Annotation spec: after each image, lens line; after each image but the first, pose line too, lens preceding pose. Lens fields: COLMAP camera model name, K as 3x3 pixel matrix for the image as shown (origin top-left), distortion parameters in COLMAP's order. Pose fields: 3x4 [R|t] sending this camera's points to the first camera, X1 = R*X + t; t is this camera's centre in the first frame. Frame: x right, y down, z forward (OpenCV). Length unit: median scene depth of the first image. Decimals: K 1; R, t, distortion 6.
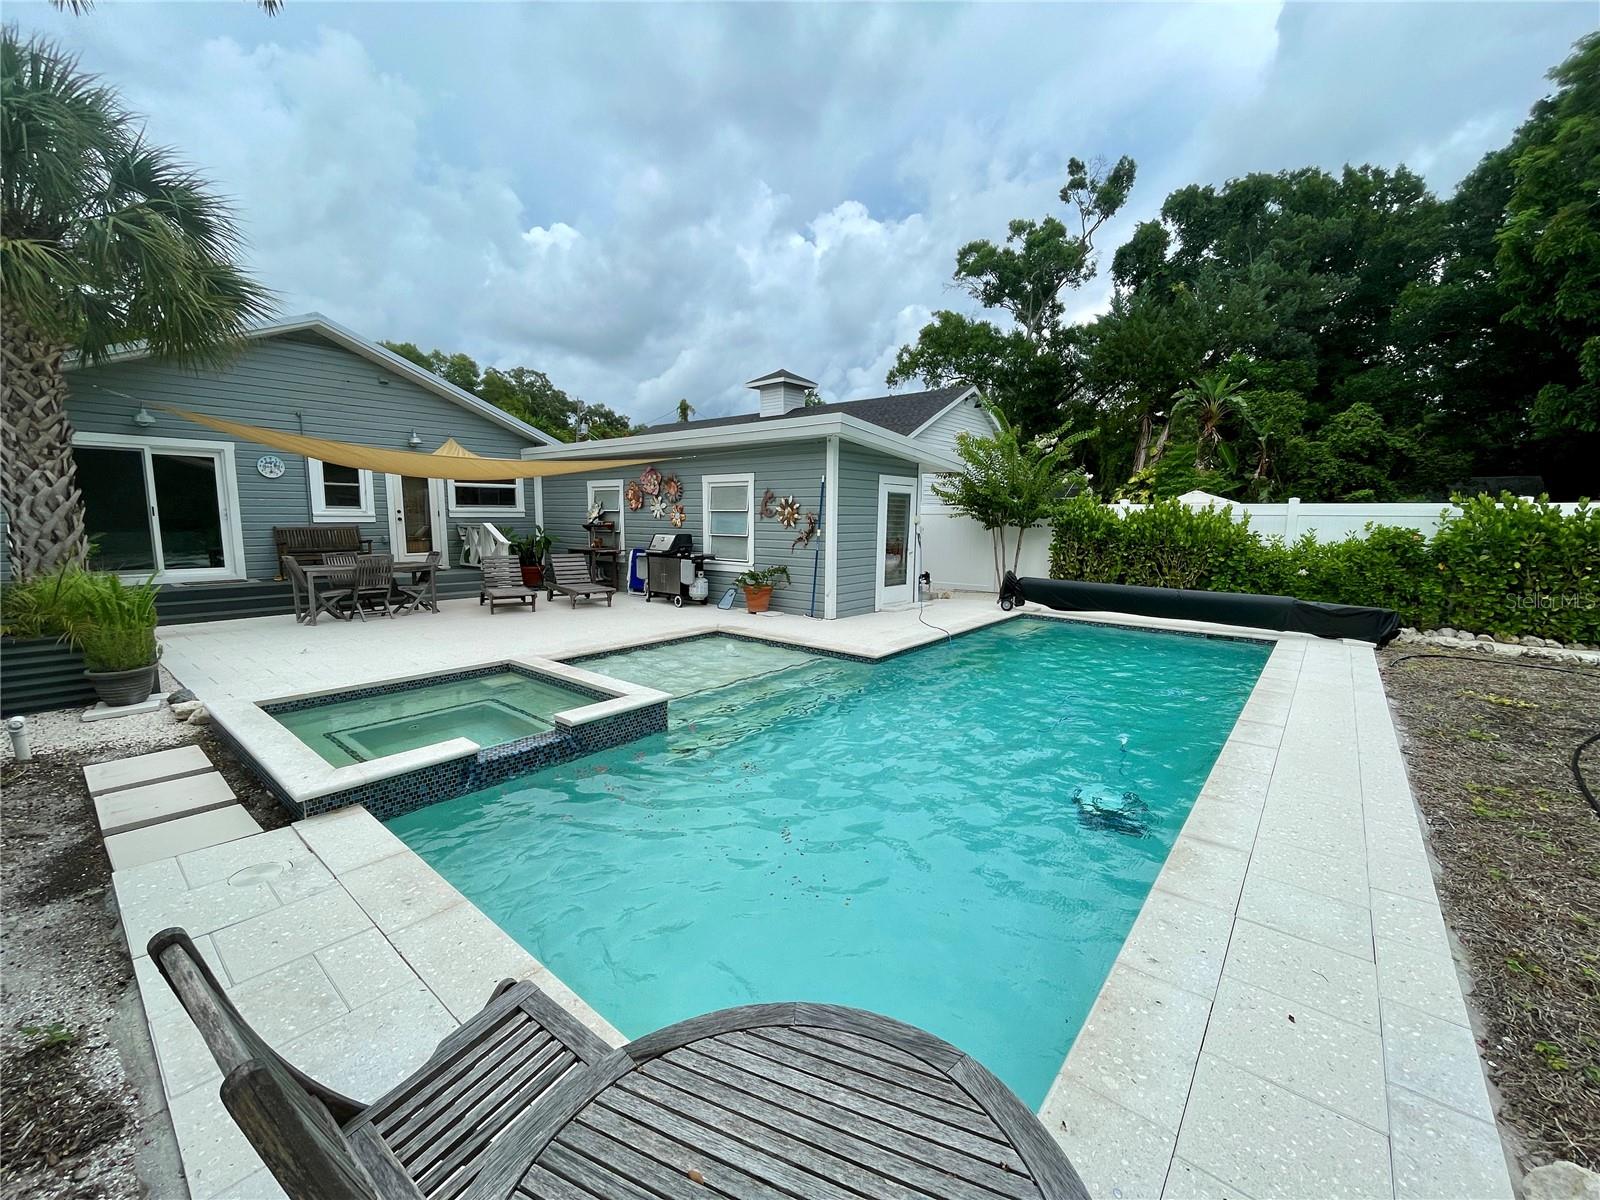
lens RADIAL K [[648.9, 0, 802.4], [0, 648.9, 600.6], [0, 0, 1]] dist [-0.002333, 0.000398]
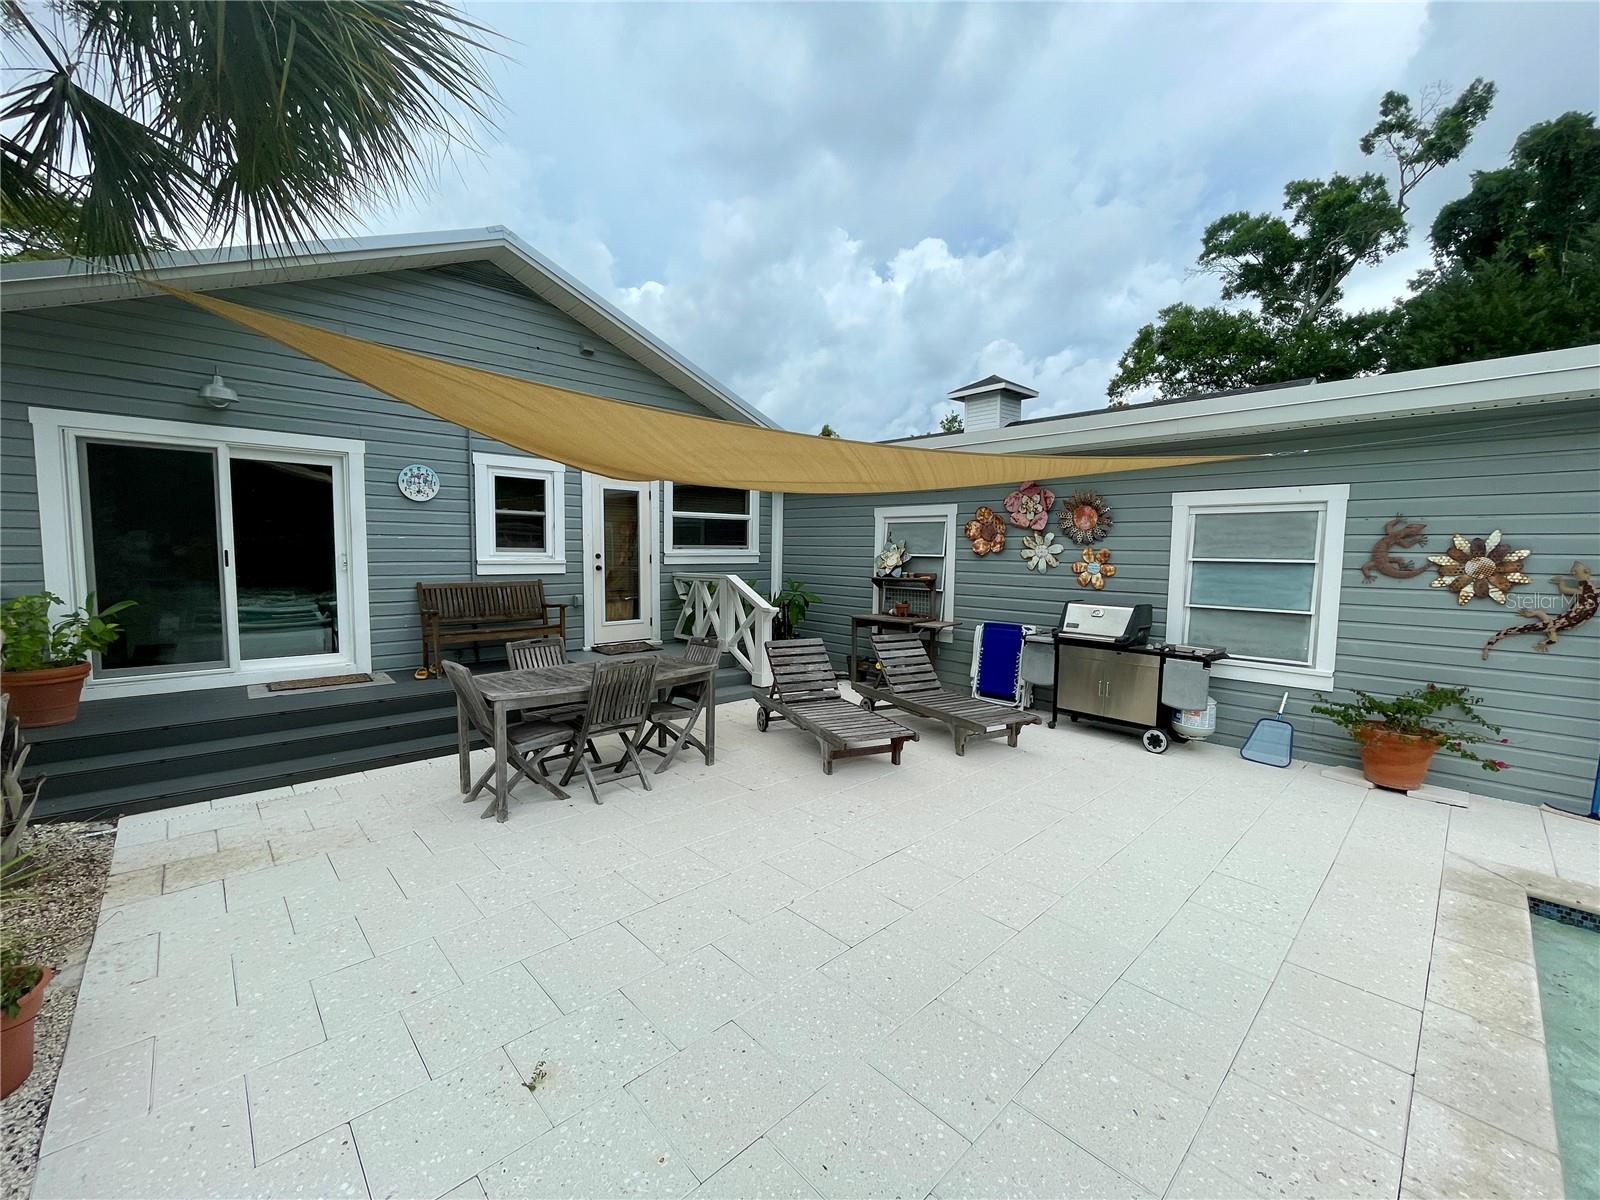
lens RADIAL K [[648.9, 0, 802.1], [0, 648.9, 601.1], [0, 0, 1]] dist [-0.002333, 0.000398]
pose [[0.992033, 0.013604, -0.125242, -0.343450], [-0.020291, 0.998427, -0.052270, -0.064389], [0.124334, 0.054395, 0.990748, 0.399487]]
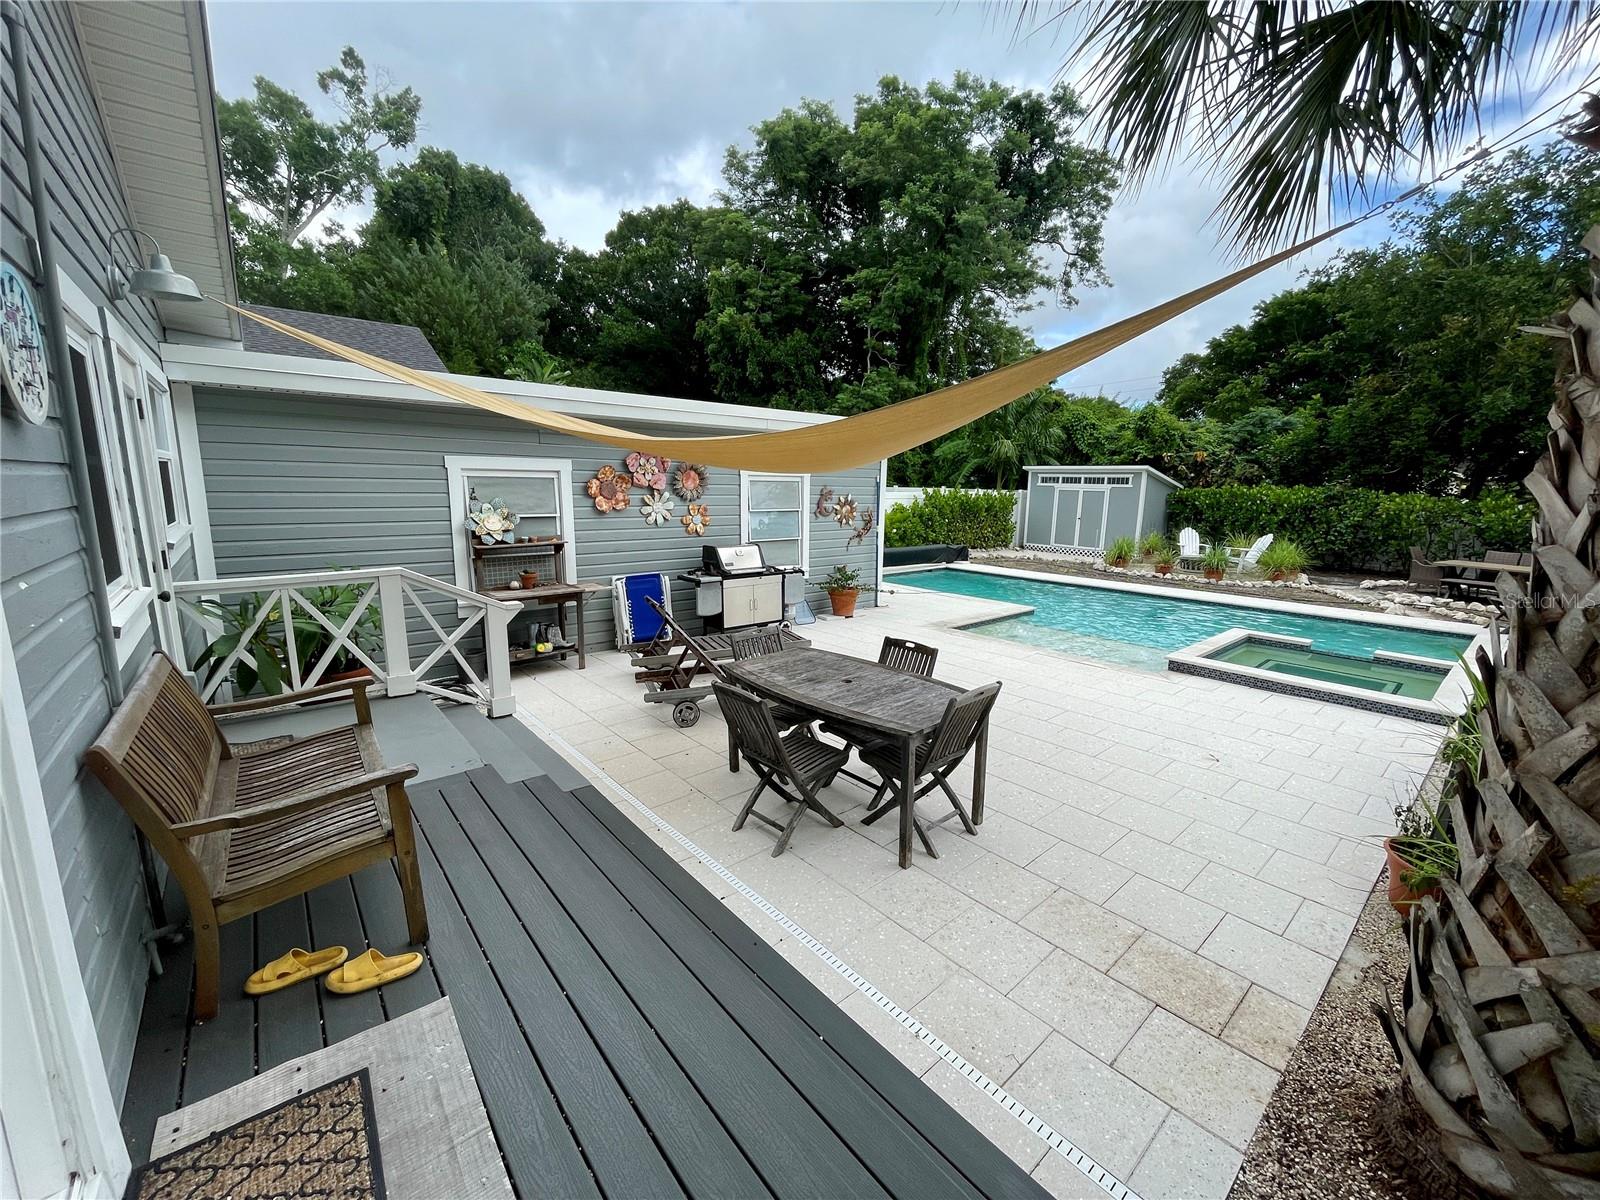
lens RADIAL K [[648.9, 0, 807.5], [0, 648.9, 596.1], [0, 0, 1]] dist [-0.002333, 0.000398]
pose [[0.169125, -0.174762, 0.969977, -0.815522], [0.115631, 0.980876, 0.156564, -0.135798], [-0.978788, 0.085681, 0.186099, 0.706252]]
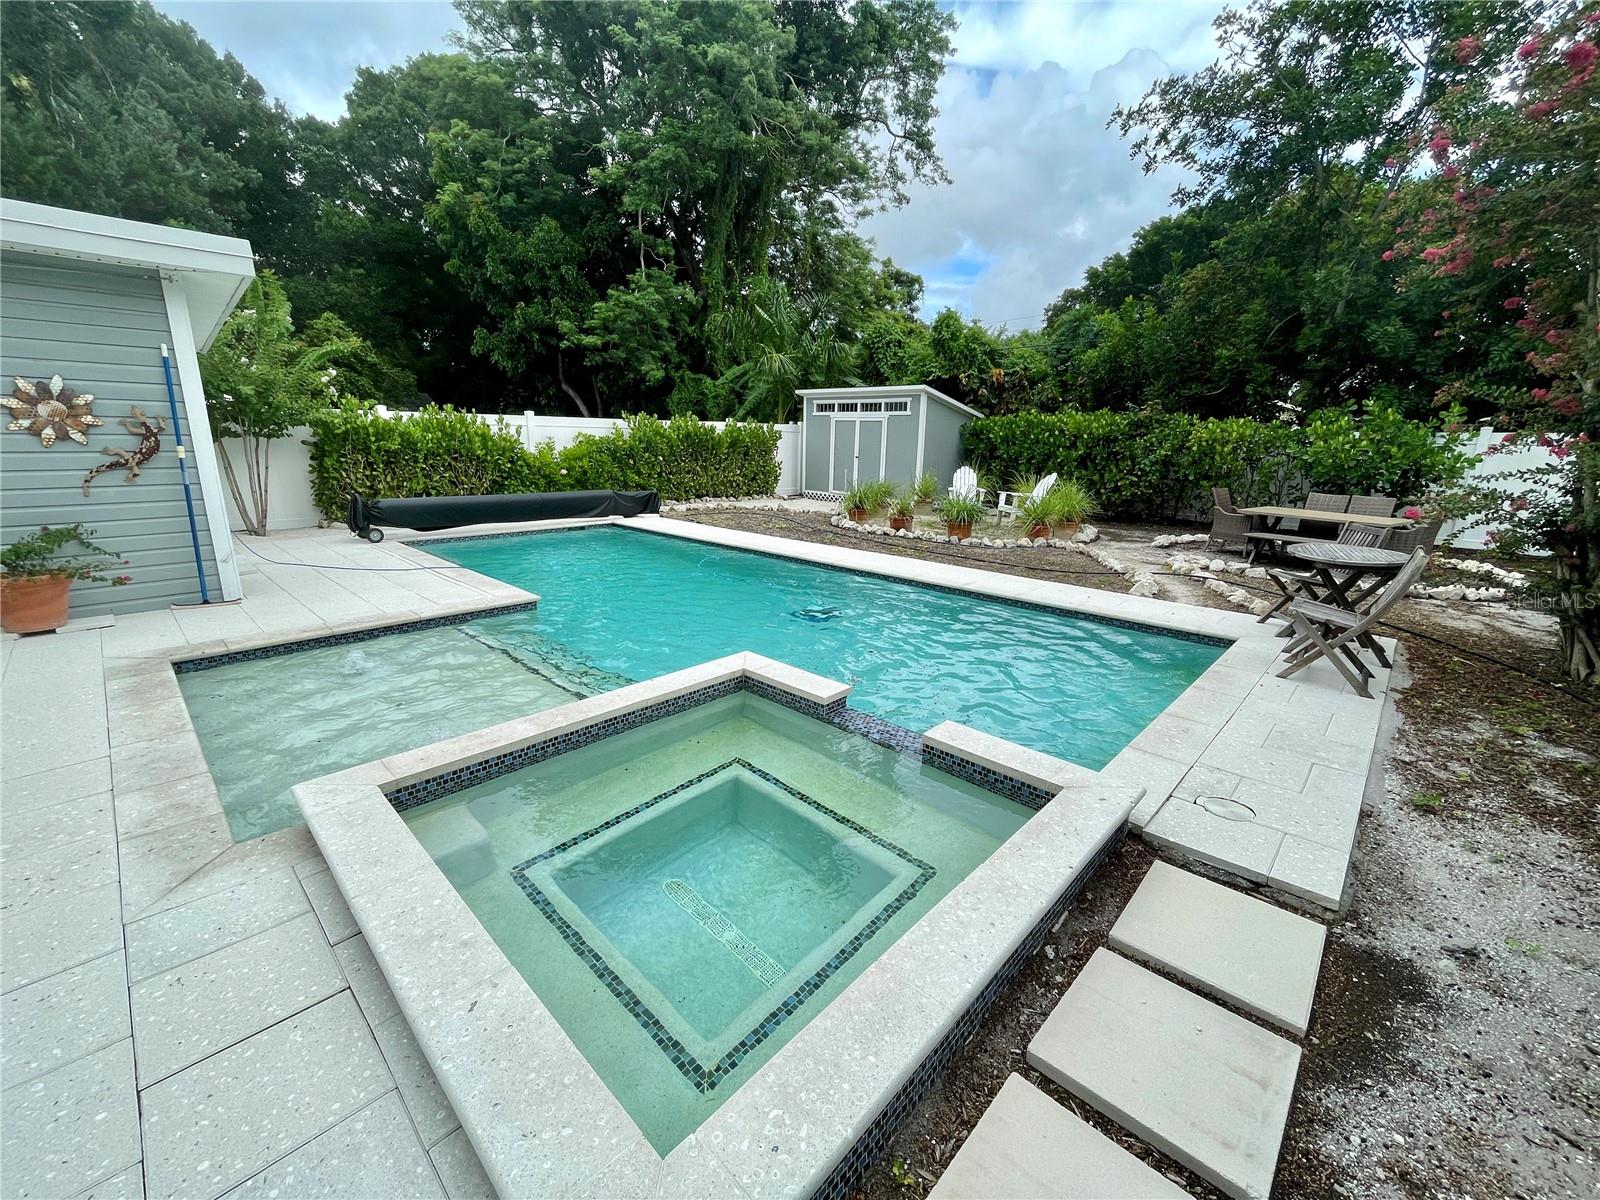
lens RADIAL K [[648.9, 0, 805.8], [0, 648.9, 598.0], [0, 0, 1]] dist [-0.002333, 0.000398]
pose [[0.063882, -0.248039, 0.966642, -0.386048], [0.113795, 0.964113, 0.239869, -0.043421], [-0.991448, 0.094675, 0.089815, 0.333868]]
